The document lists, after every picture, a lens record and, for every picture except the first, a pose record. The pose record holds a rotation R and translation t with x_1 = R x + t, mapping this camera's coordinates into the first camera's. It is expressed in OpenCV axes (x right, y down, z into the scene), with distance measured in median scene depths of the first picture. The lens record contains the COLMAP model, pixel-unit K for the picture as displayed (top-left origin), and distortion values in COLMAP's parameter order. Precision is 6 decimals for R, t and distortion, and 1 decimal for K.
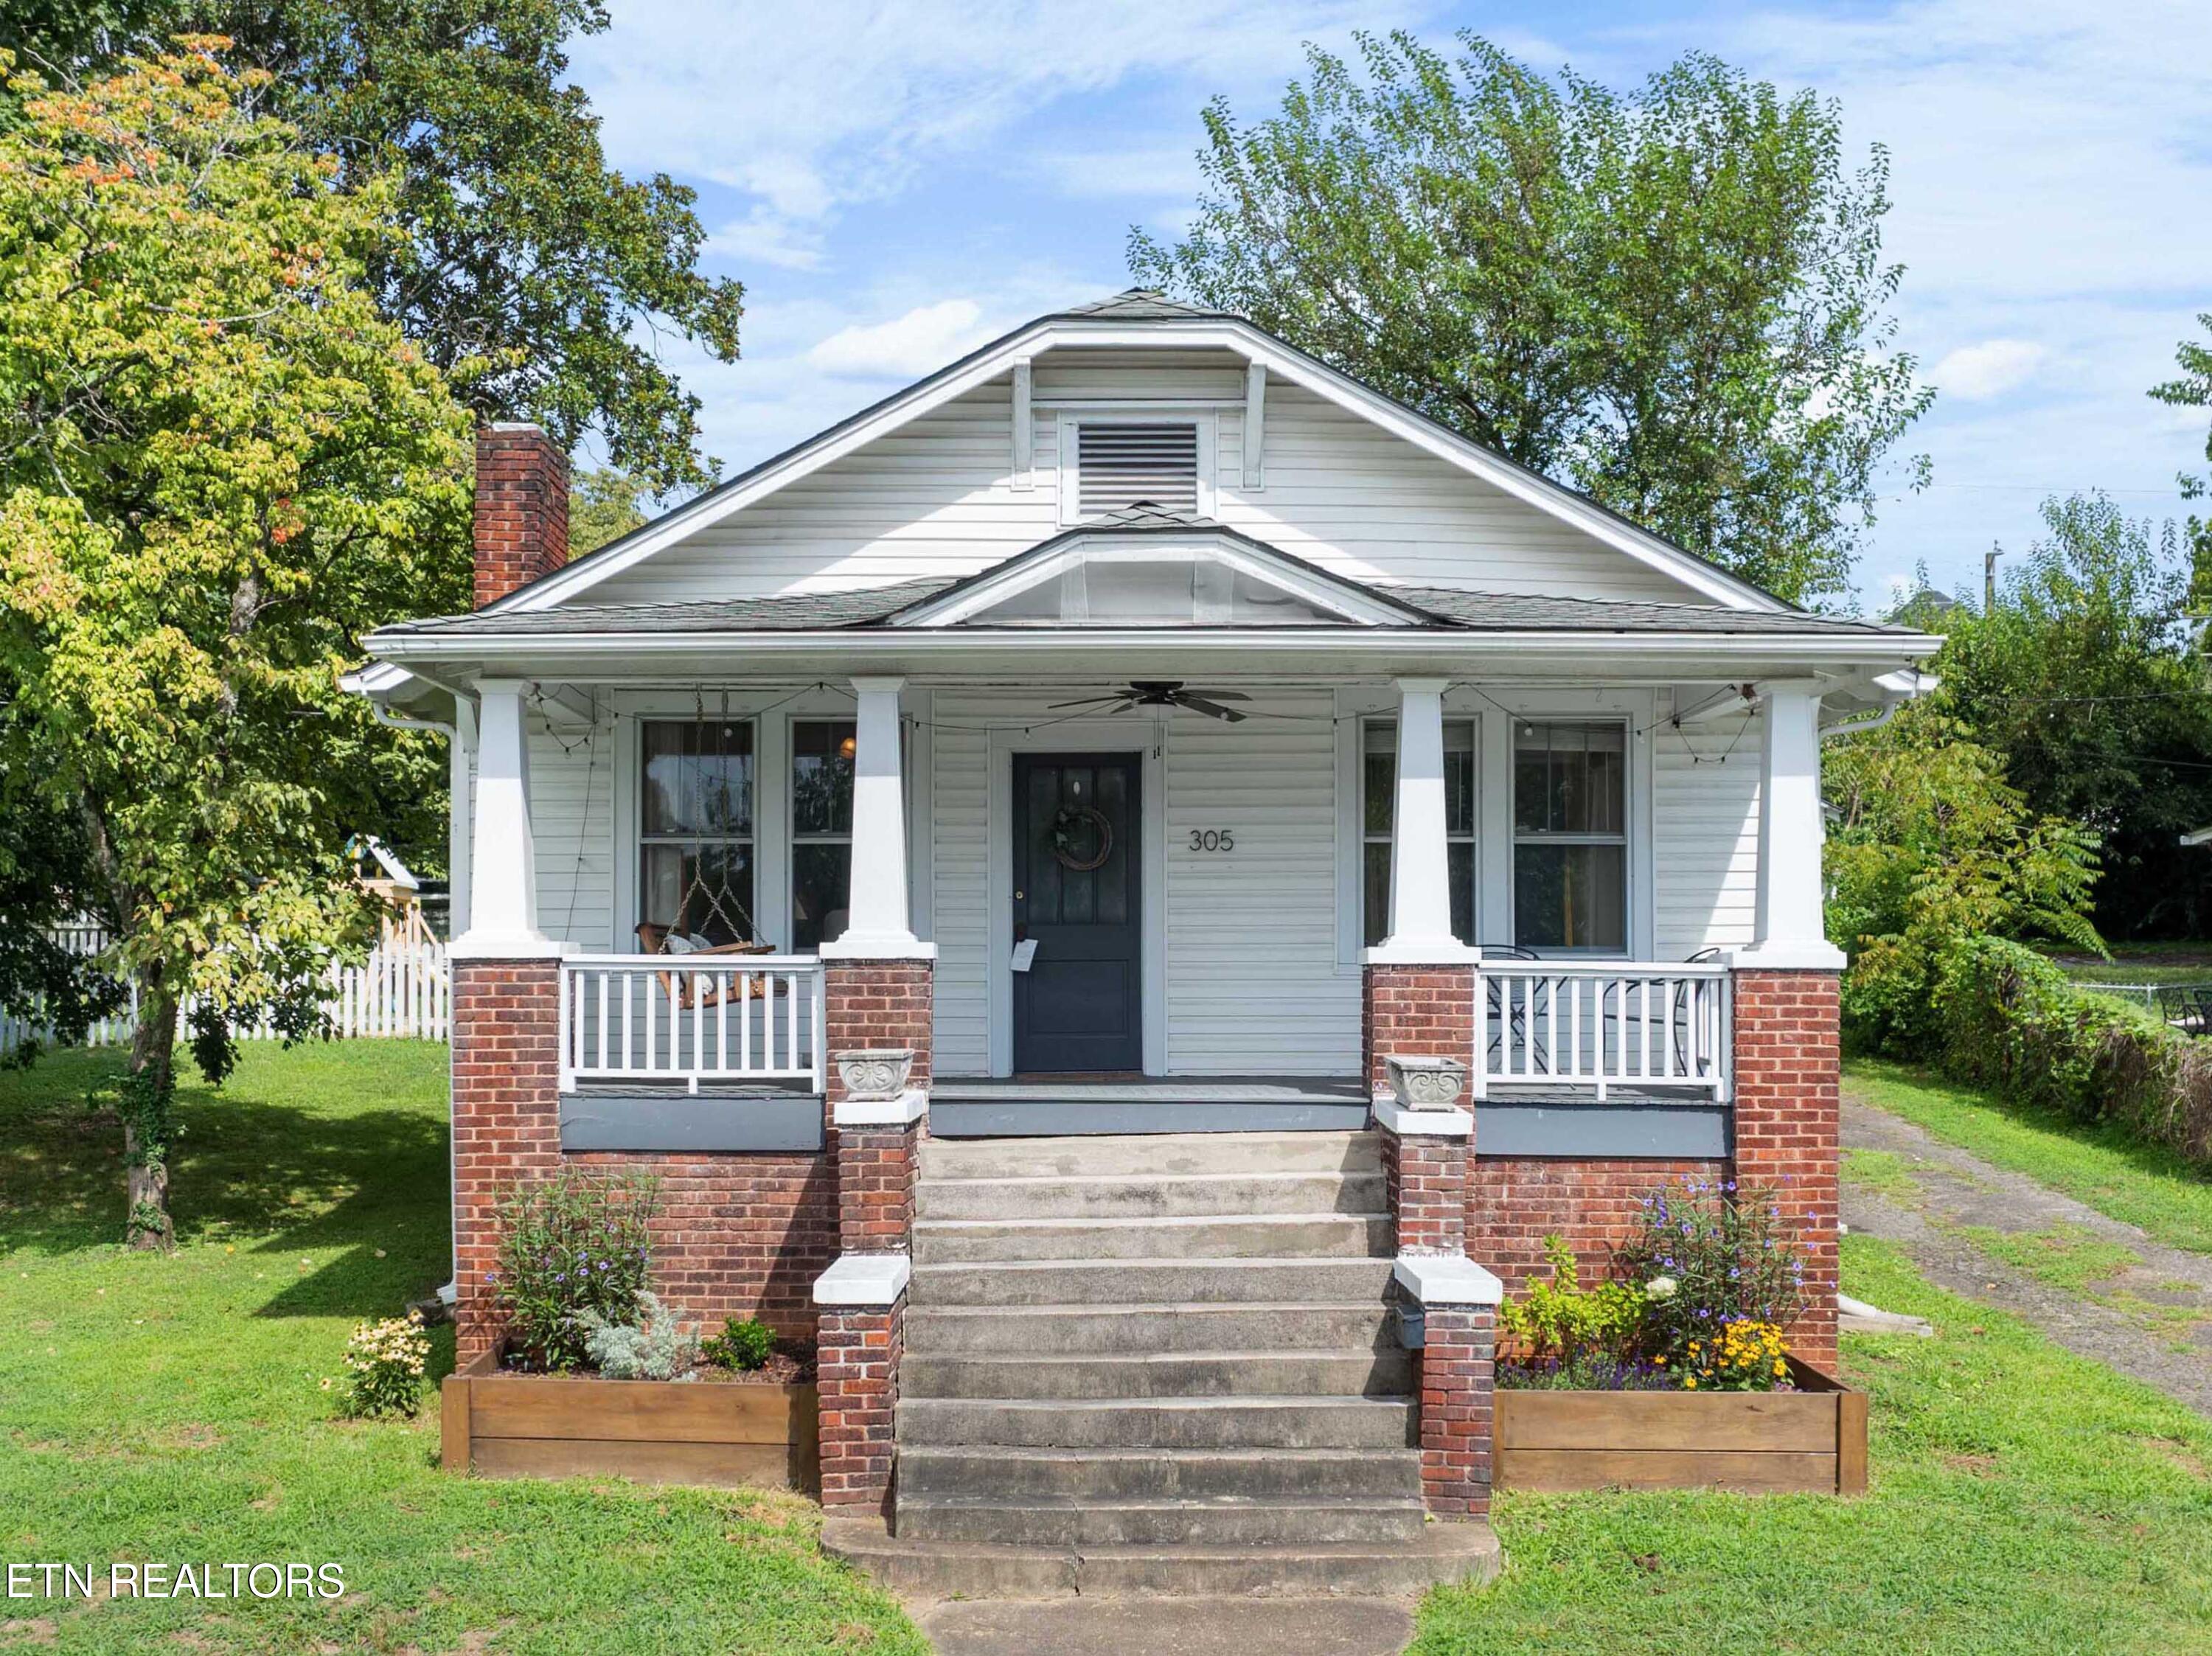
lens RADIAL K [[2589.0, 0, 1108.3], [0, 2589.0, 1015.4], [0, 0, 1]] dist [0.003177, 0.003989]
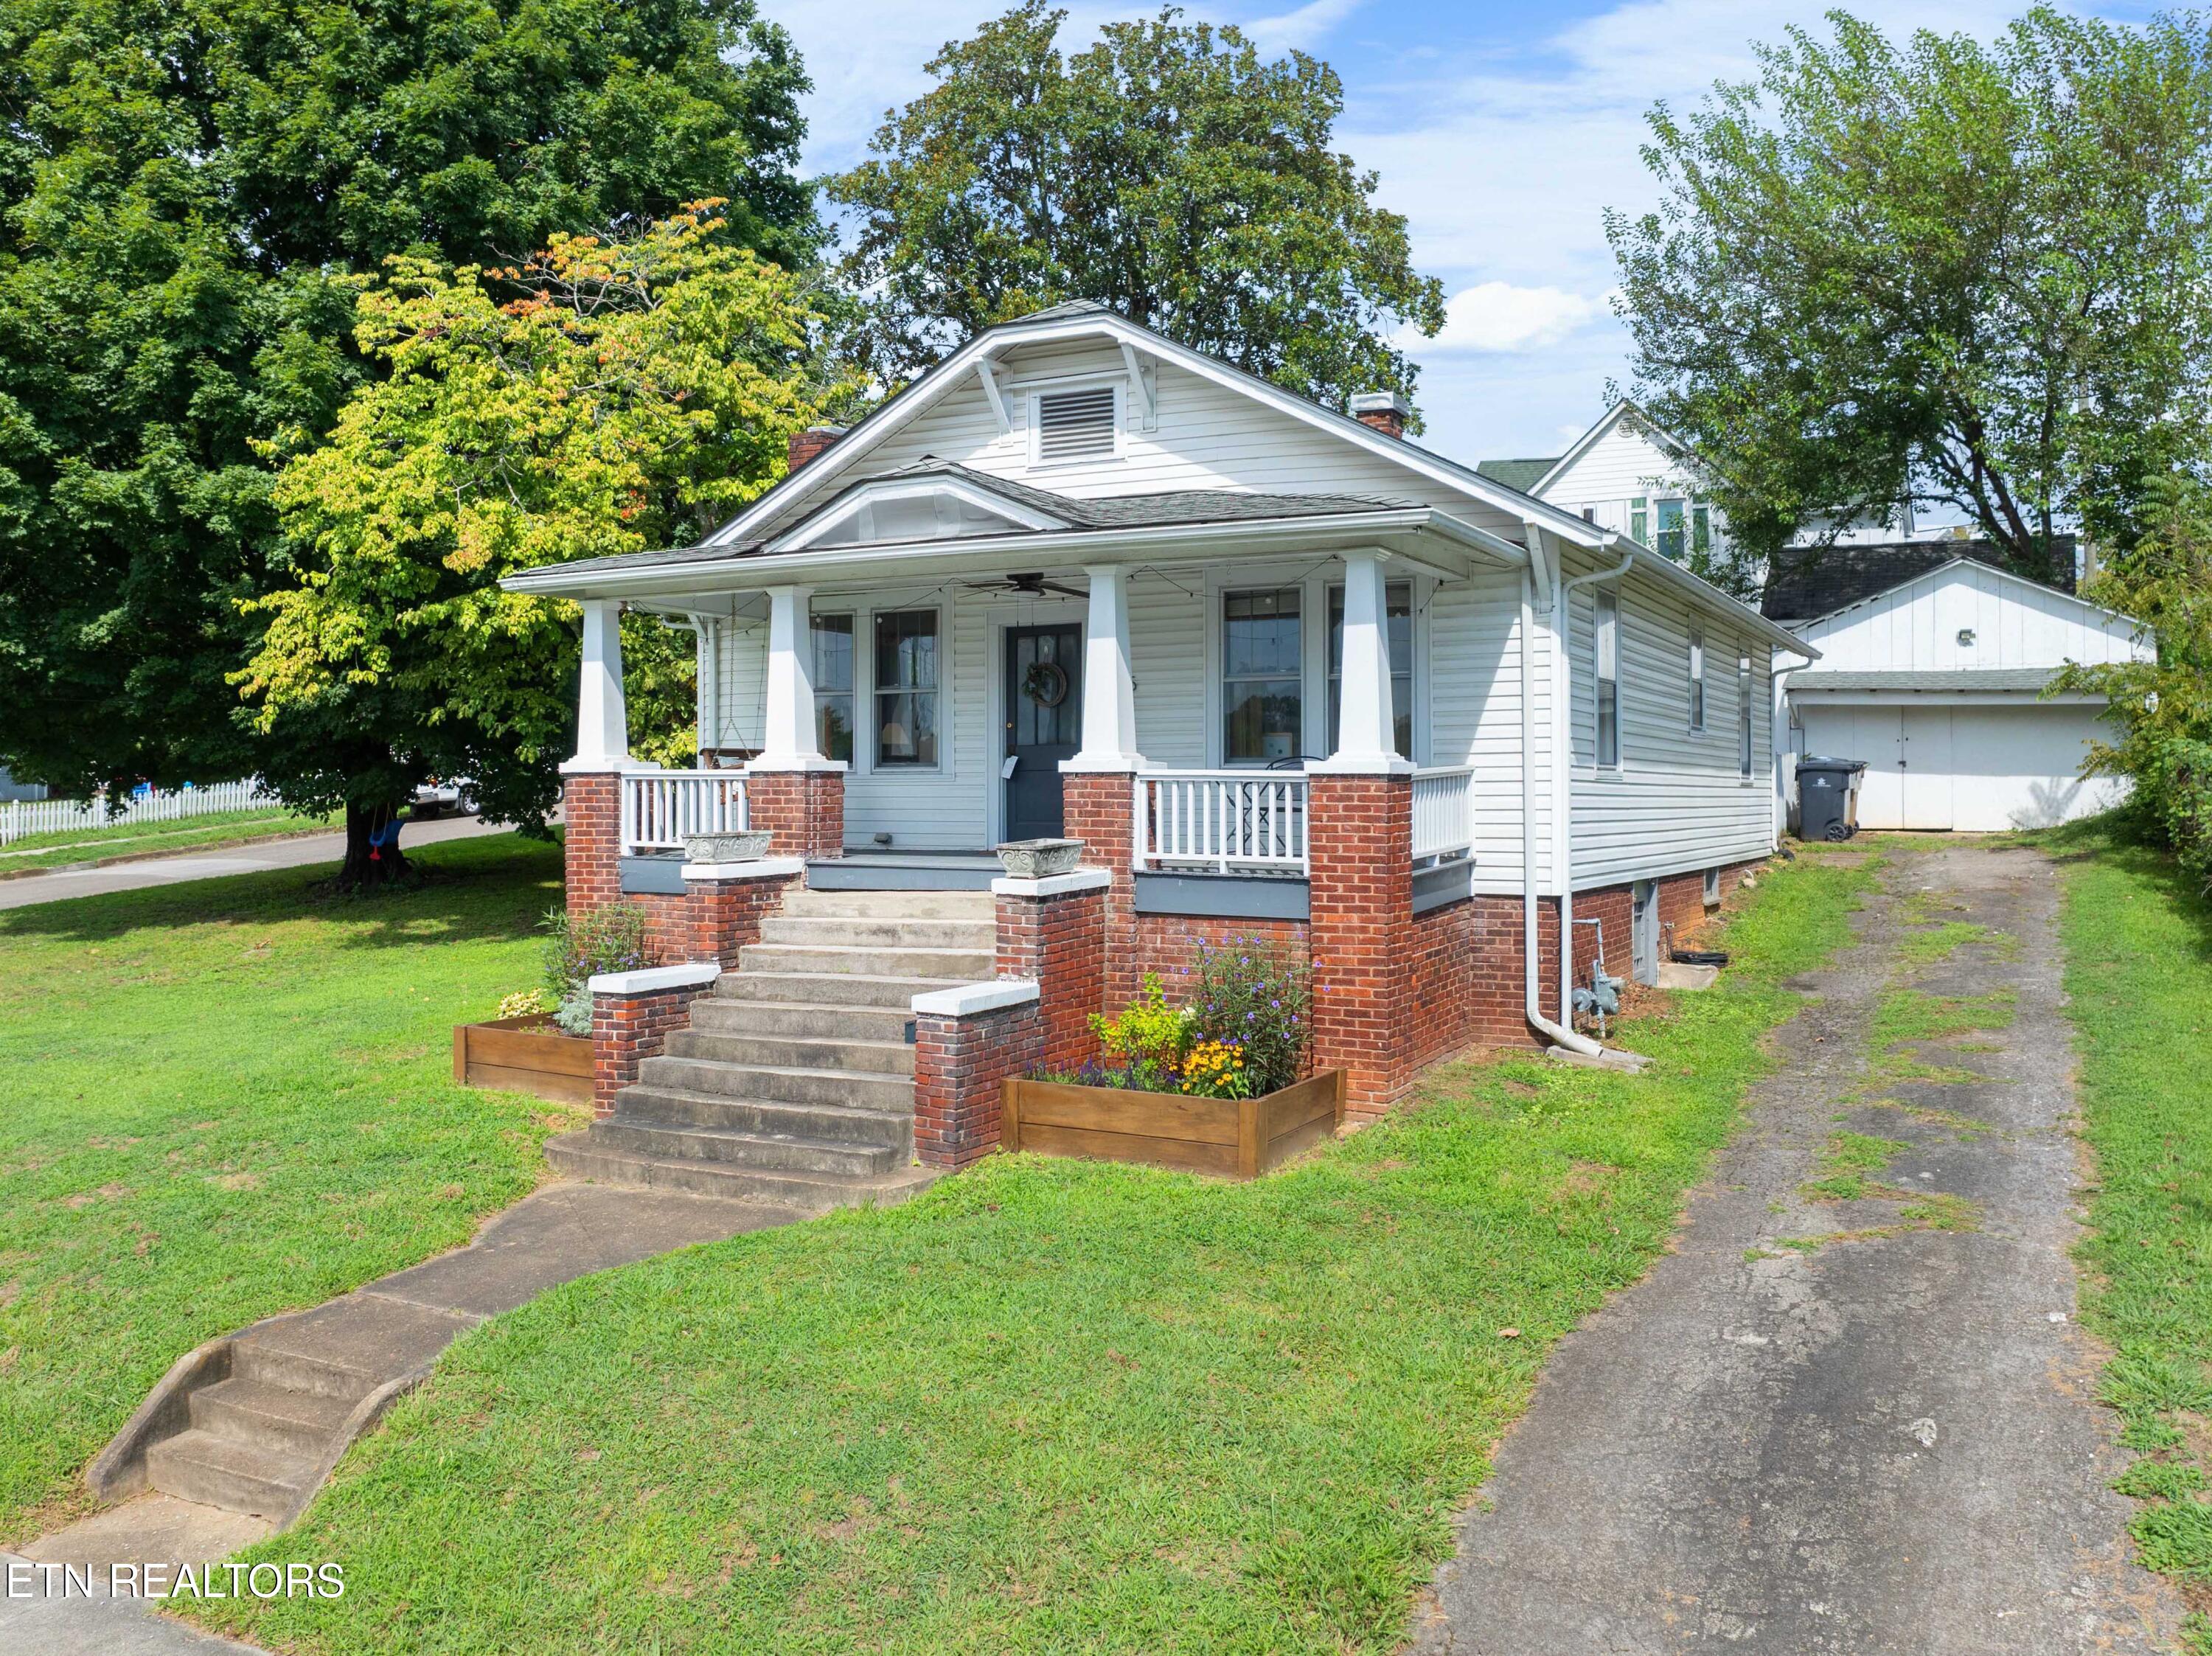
lens RADIAL K [[1870.7, 0, 1102.5], [0, 1870.7, 796.6], [0, 0, 1]] dist [-0.008303, -0.002923]
pose [[0.877232, -0.000054, -0.480067, 0.601678], [-0.002206, 0.999989, -0.004144, -0.002777], [0.480062, 0.004695, 0.877222, 0.126393]]
